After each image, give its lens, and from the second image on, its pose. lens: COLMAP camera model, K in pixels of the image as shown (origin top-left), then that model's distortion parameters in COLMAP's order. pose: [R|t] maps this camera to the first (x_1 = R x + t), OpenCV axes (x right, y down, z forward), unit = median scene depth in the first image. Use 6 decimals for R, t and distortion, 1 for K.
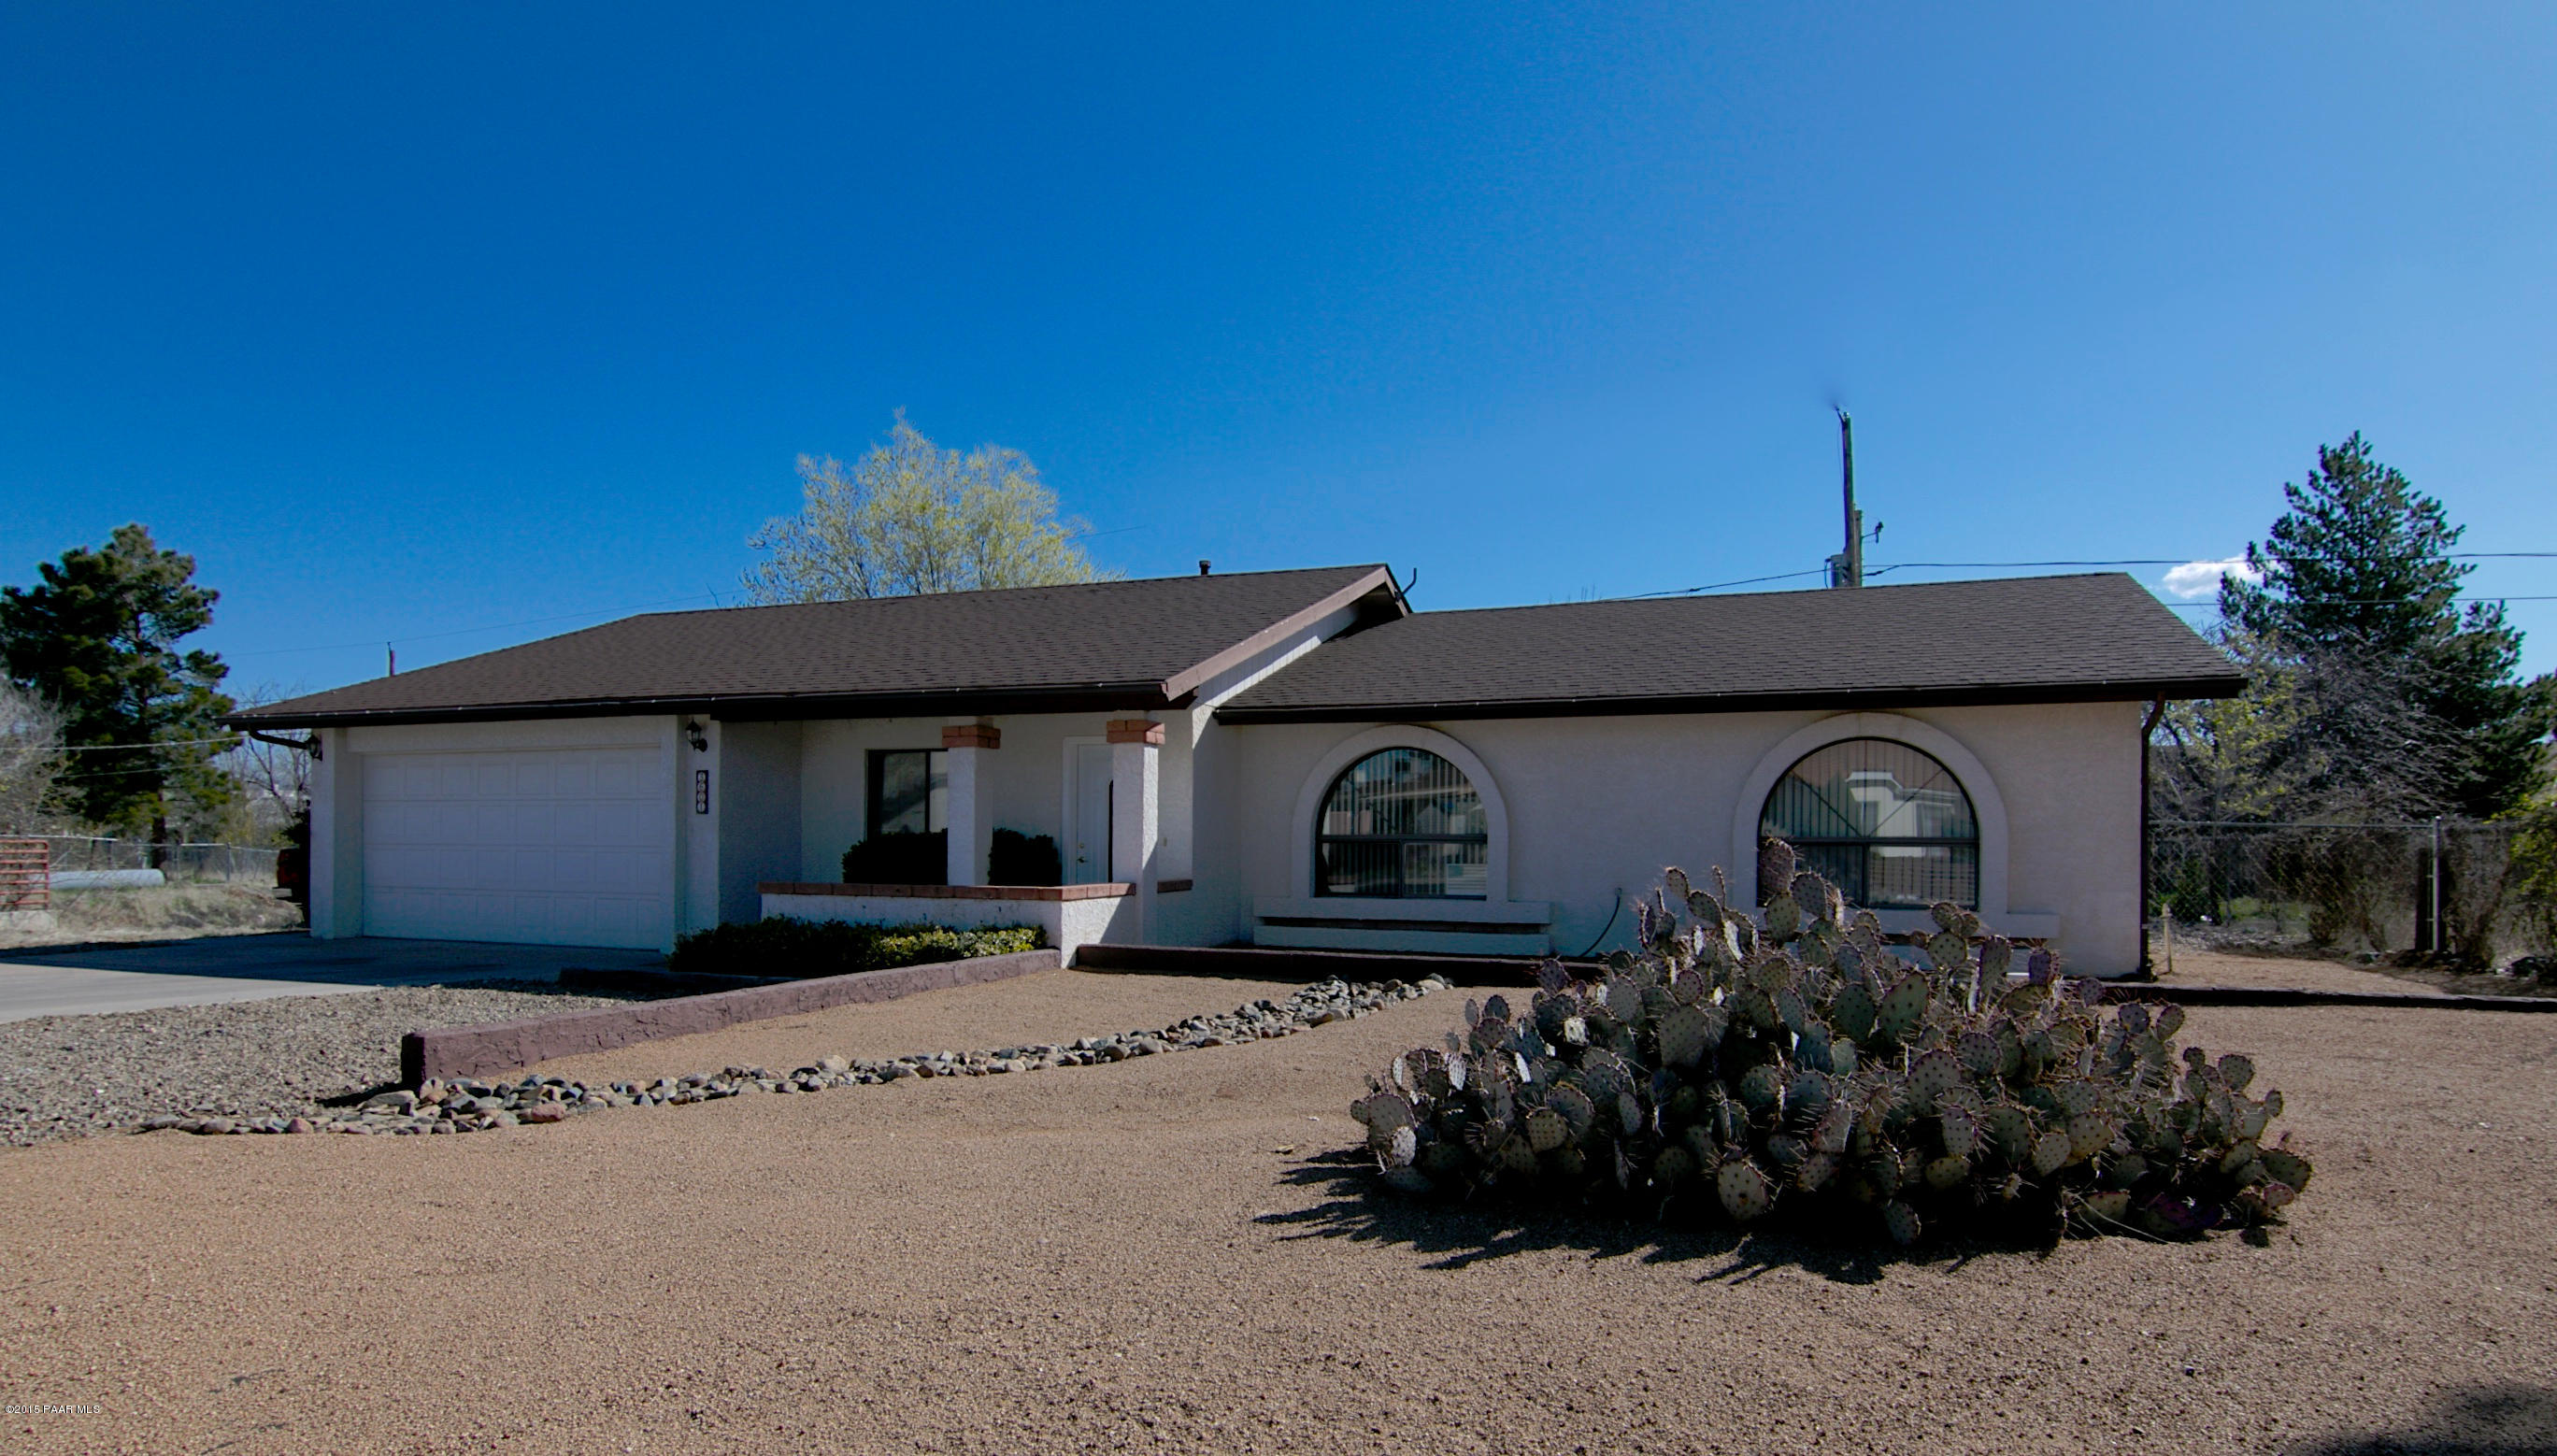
lens RADIAL K [[1433.1, 0, 1284.0], [0, 1433.1, 846.5], [0, 0, 1]] dist [-0.000744, 0.000417]
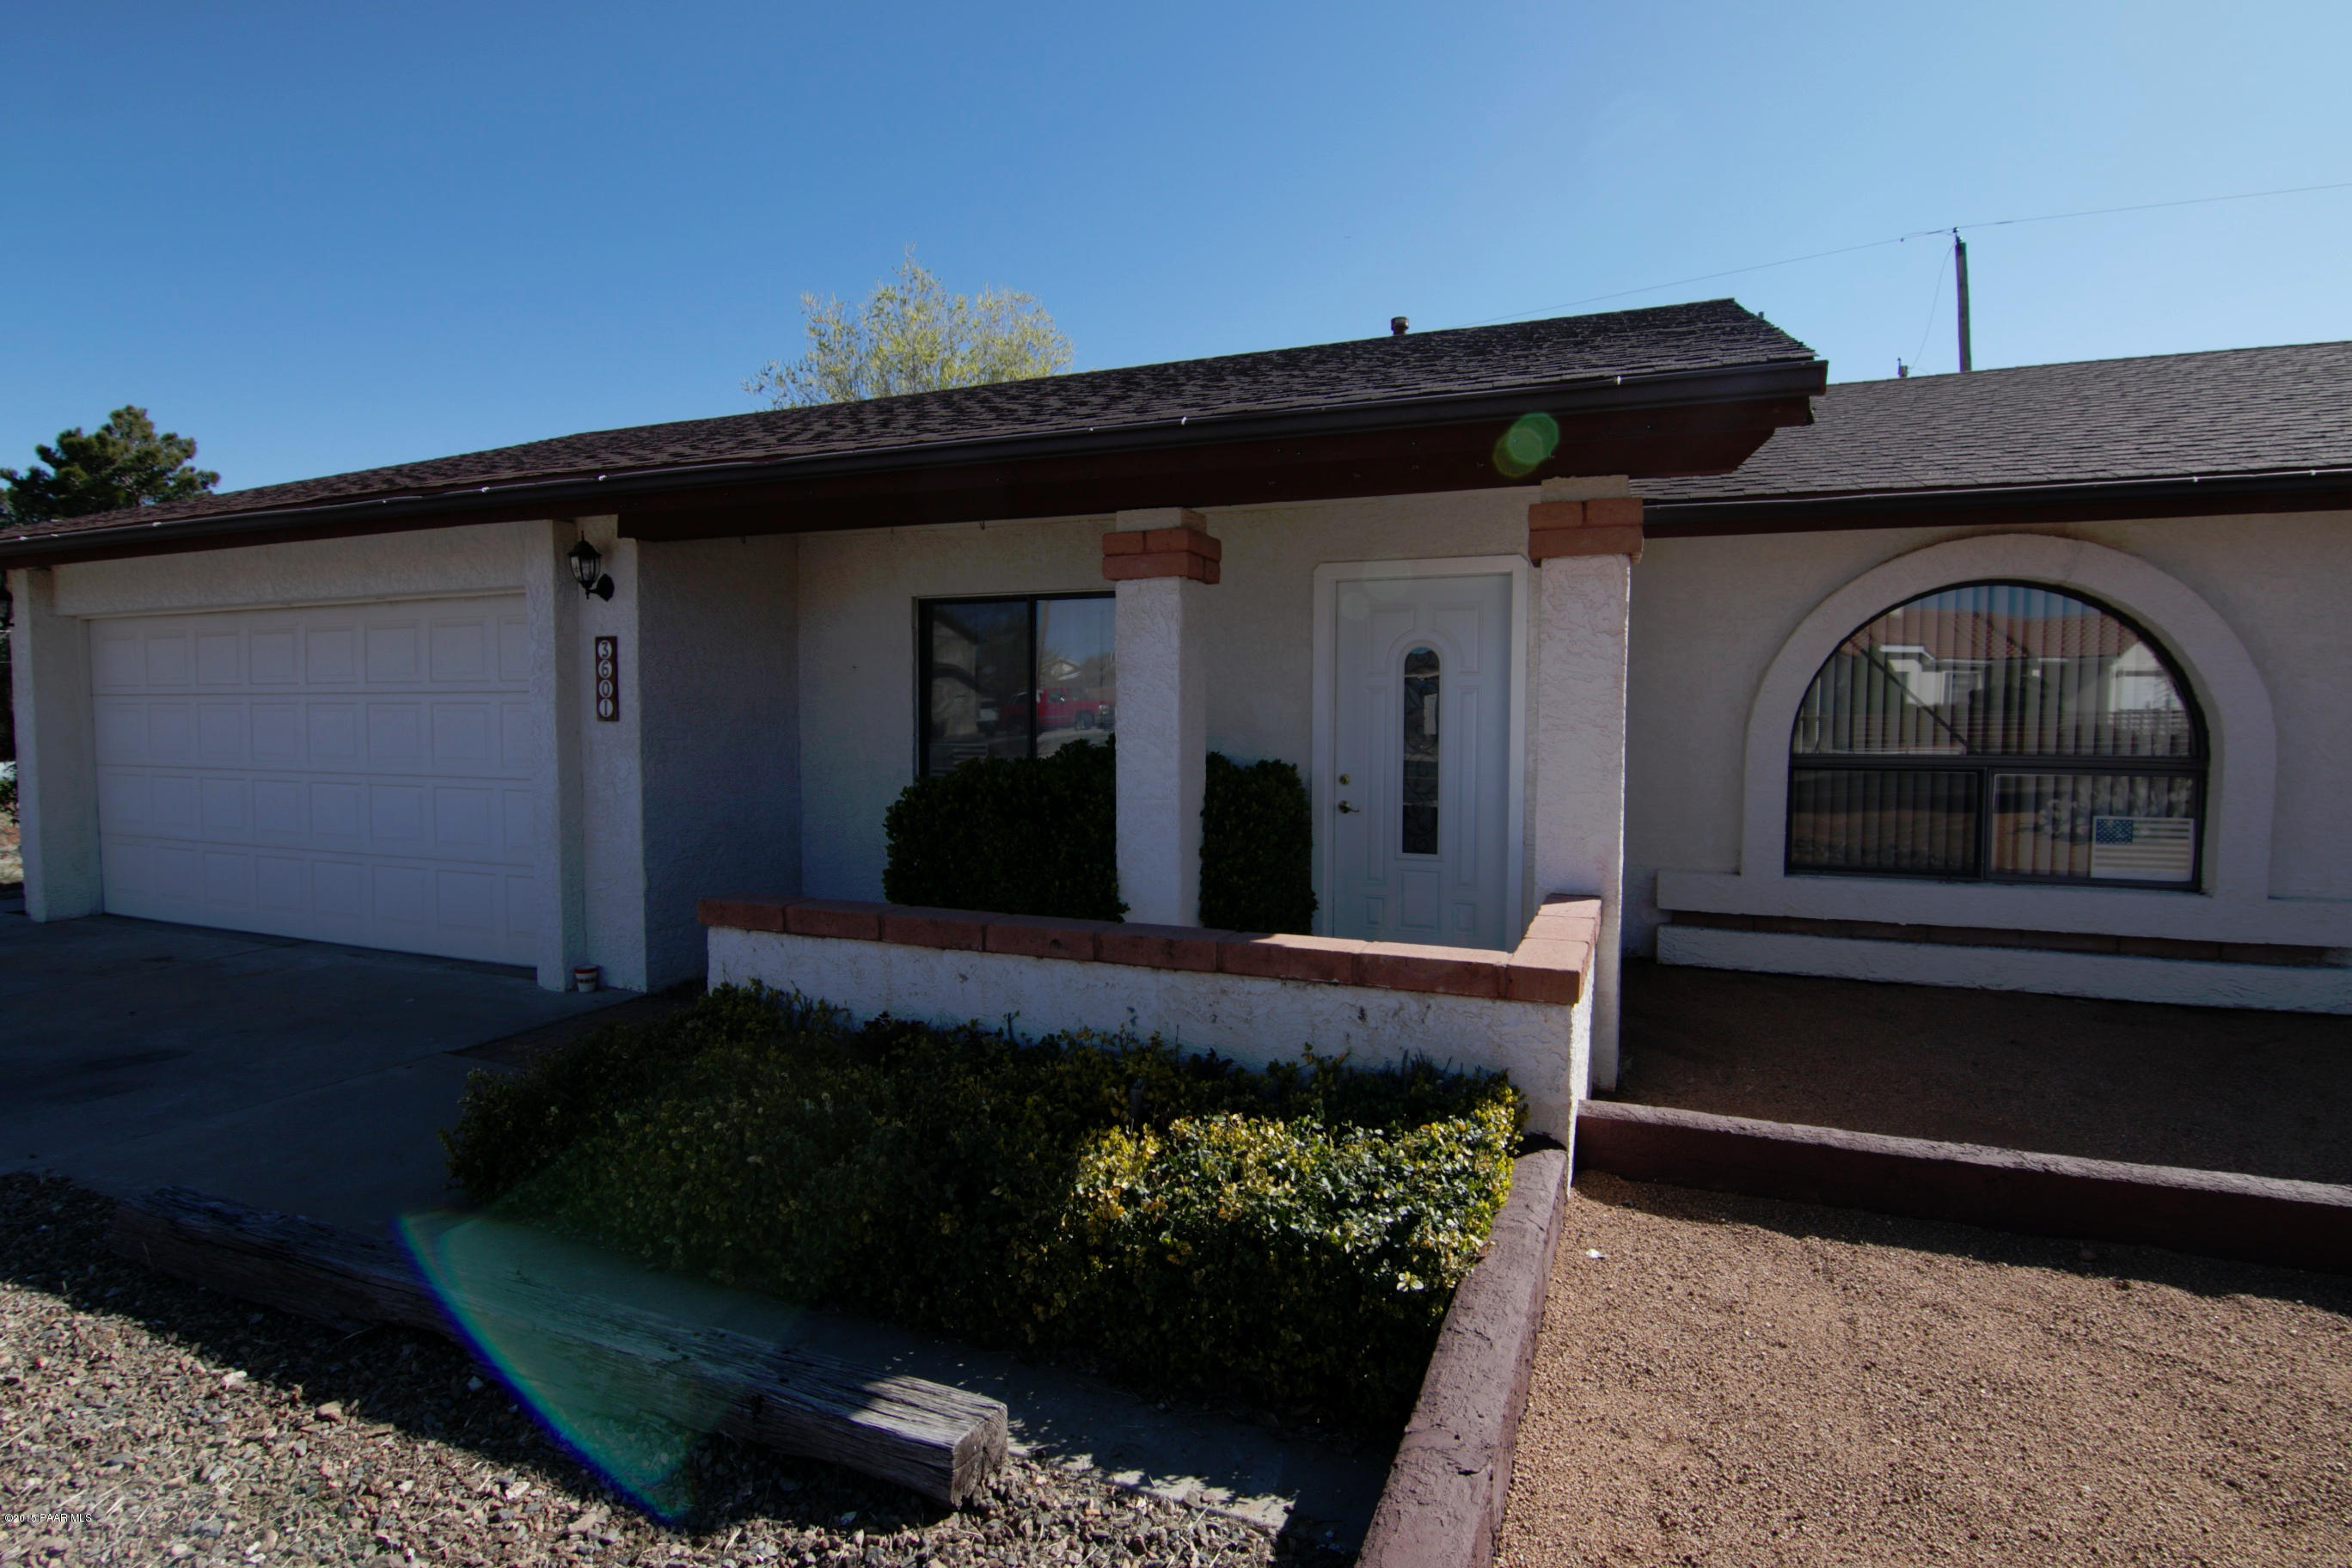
lens RADIAL K [[1233.2, 0, 1174.9], [0, 1233.2, 784.9], [0, 0, 1]] dist [-0.022175, -0.001135]
pose [[0.999633, -0.003334, -0.026877, -0.183283], [0.004890, 0.998302, 0.058043, -0.023848], [0.026637, -0.058153, 0.997952, 0.543730]]
